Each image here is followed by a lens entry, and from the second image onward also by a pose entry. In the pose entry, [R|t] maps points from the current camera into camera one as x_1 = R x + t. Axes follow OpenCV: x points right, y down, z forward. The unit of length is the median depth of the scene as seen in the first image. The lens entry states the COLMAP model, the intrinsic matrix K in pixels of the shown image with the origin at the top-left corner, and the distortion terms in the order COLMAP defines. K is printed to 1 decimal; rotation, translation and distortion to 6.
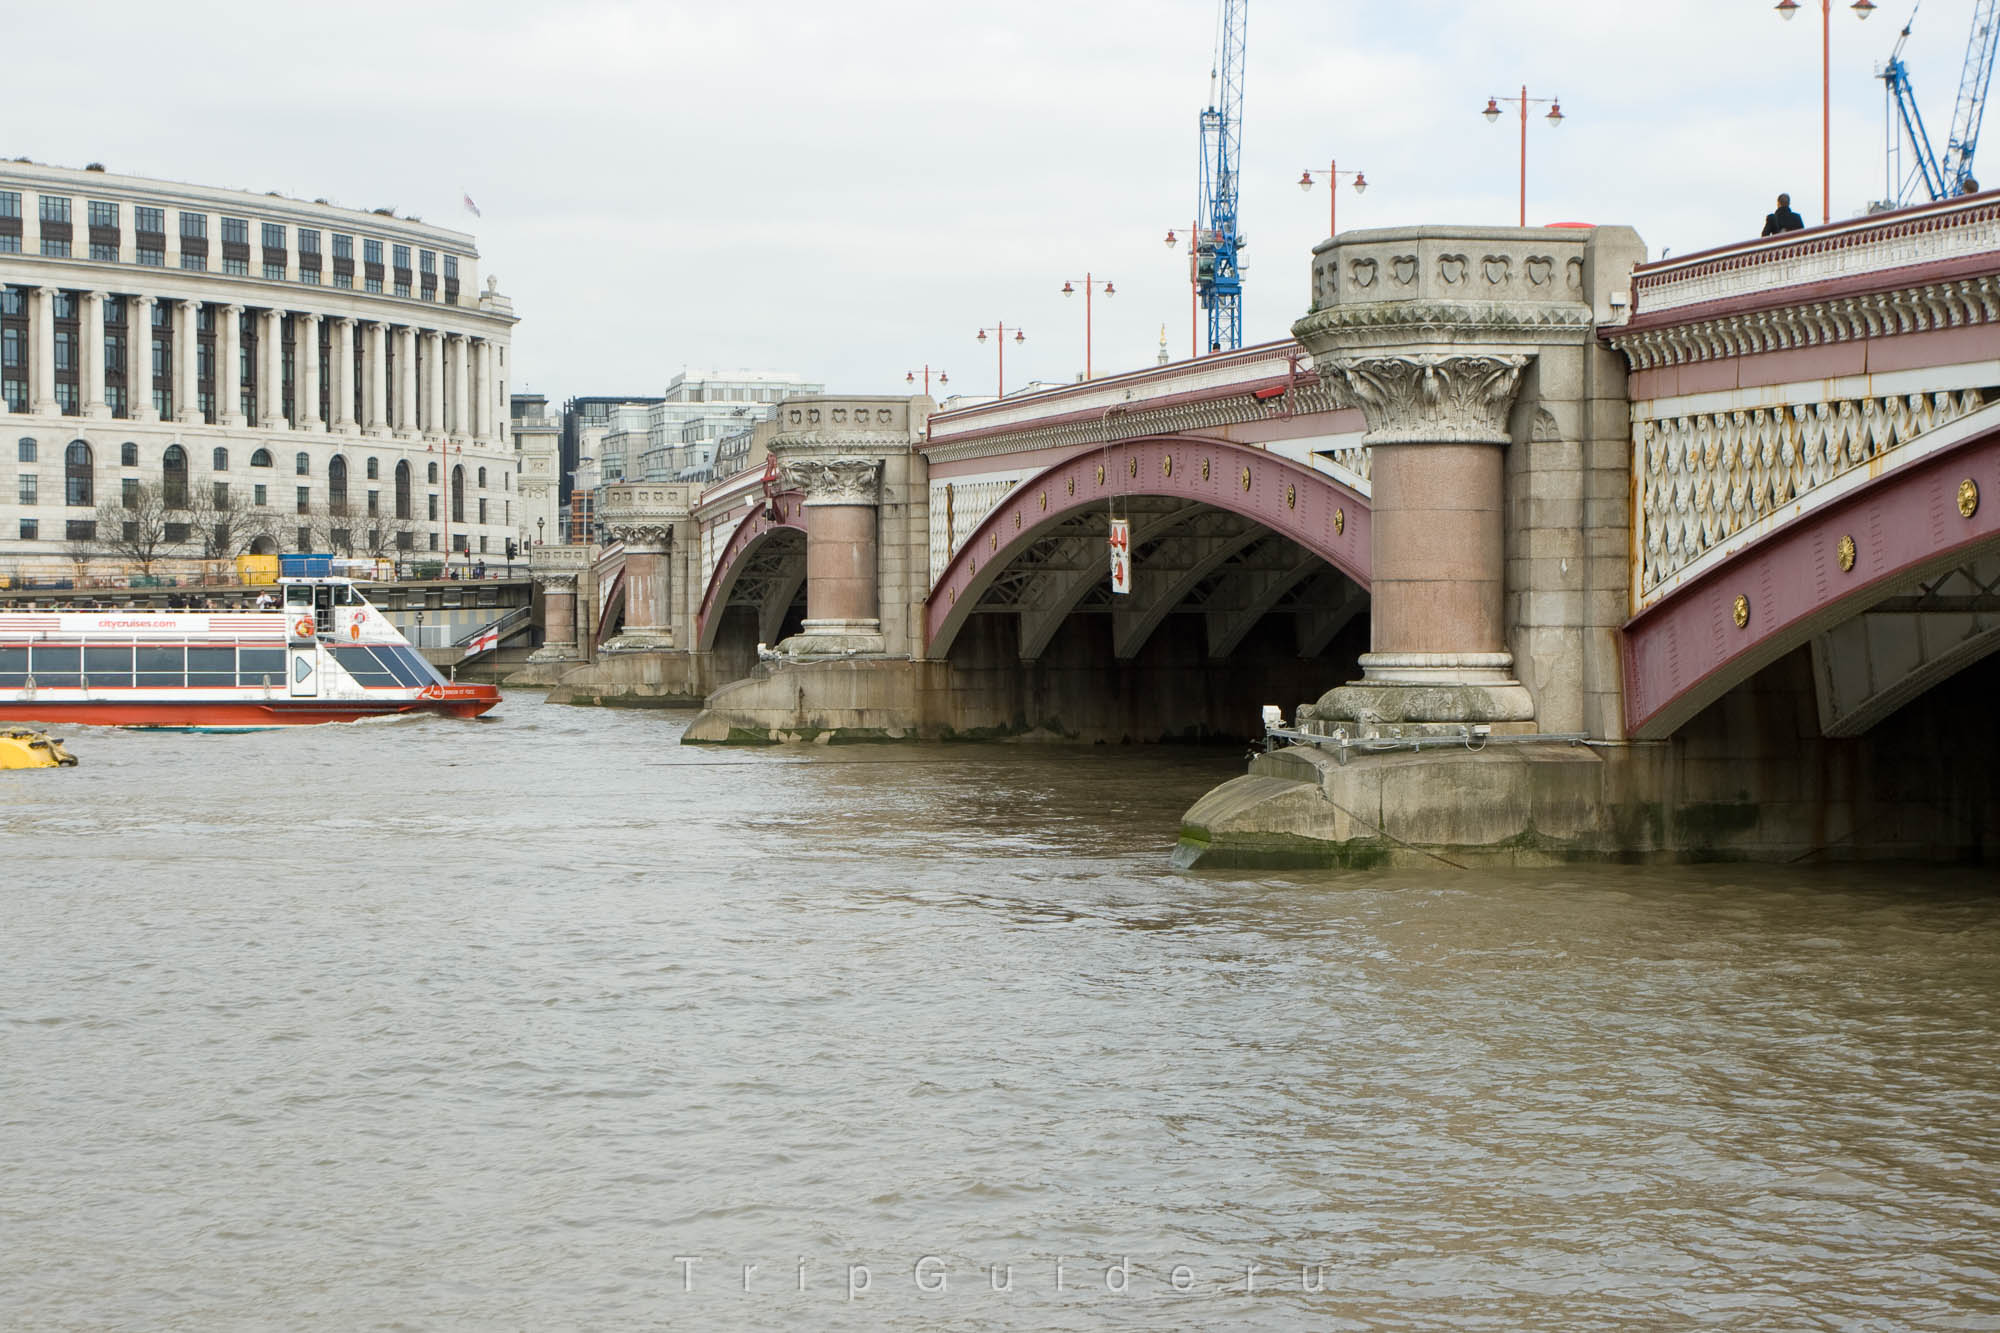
lens RADIAL K [[3653.5, 0, 999.6], [0, 3653.5, 667.4], [0, 0, 1]] dist [0.122893, 0.000000]
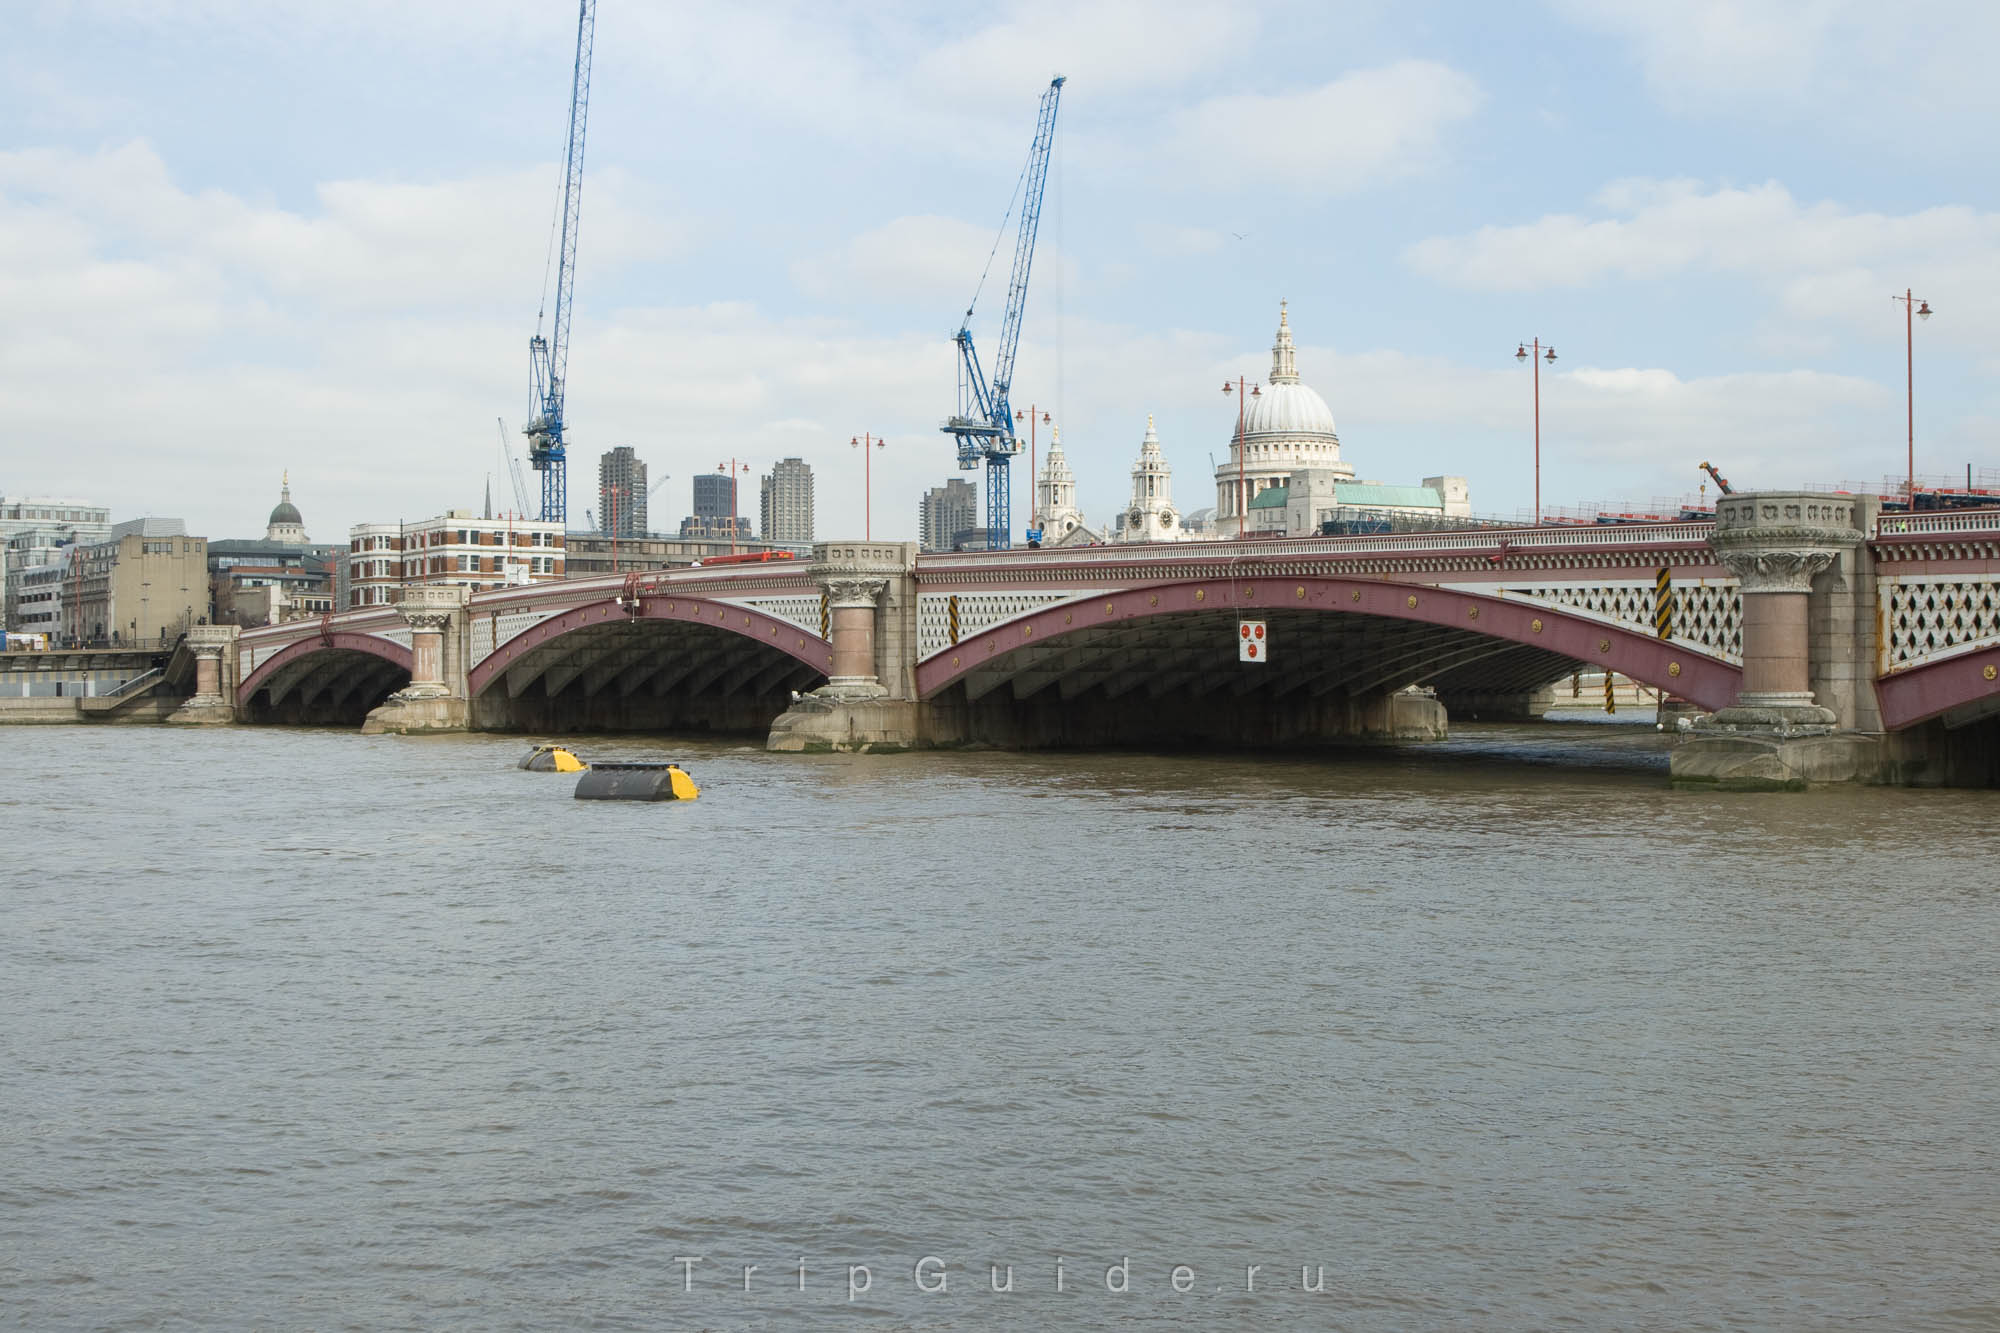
lens RADIAL K [[2553.0, 0, 1000.3], [0, 2553.0, 682.6], [0, 0, 1]] dist [-0.053194, 0.000000]
pose [[0.927338, -0.001248, 0.374222, -0.423731], [0.005346, 0.999937, -0.009911, 0.001413], [-0.374186, 0.011192, 0.927286, -0.094983]]
